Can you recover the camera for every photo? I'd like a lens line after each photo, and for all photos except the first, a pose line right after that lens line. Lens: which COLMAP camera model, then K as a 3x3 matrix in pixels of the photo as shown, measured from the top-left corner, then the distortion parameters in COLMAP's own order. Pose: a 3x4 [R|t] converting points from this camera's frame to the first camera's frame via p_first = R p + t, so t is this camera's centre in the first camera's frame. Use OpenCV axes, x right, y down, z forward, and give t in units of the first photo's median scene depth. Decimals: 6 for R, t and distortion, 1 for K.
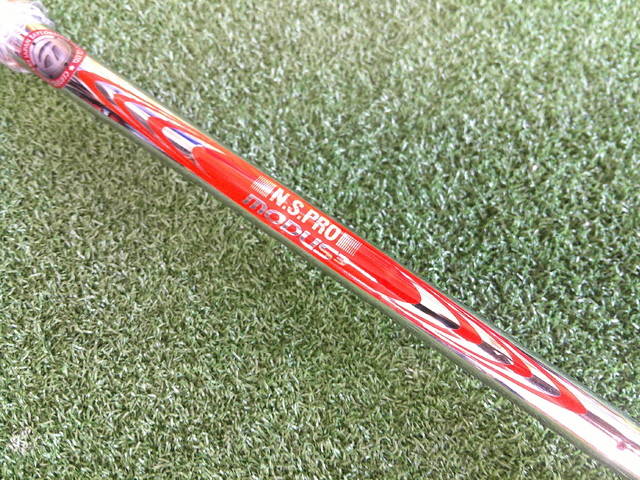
lens RADIAL K [[462.4, 0, 320.9], [0, 462.4, 240.9], [0, 0, 1]] dist [-0.000301, -0.019965]
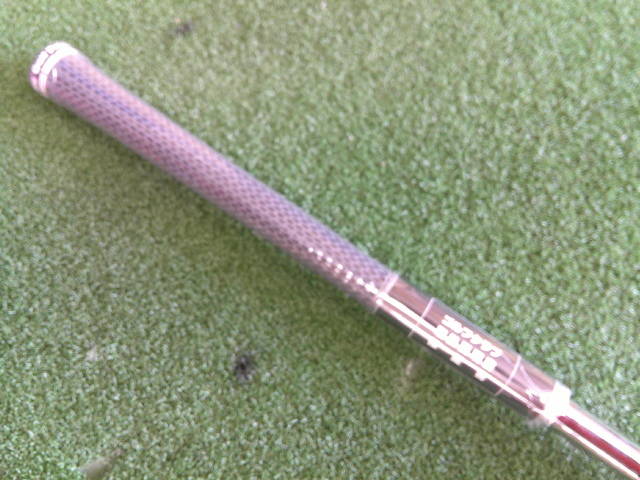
lens RADIAL K [[462.4, 0, 318.8], [0, 462.4, 239.1], [0, 0, 1]] dist [-0.000301, -0.019965]
pose [[0.975145, -0.215194, 0.052768, 0.168752], [0.214070, 0.976468, 0.026164, 0.141590], [-0.057156, -0.014217, 0.998264, -0.741647]]
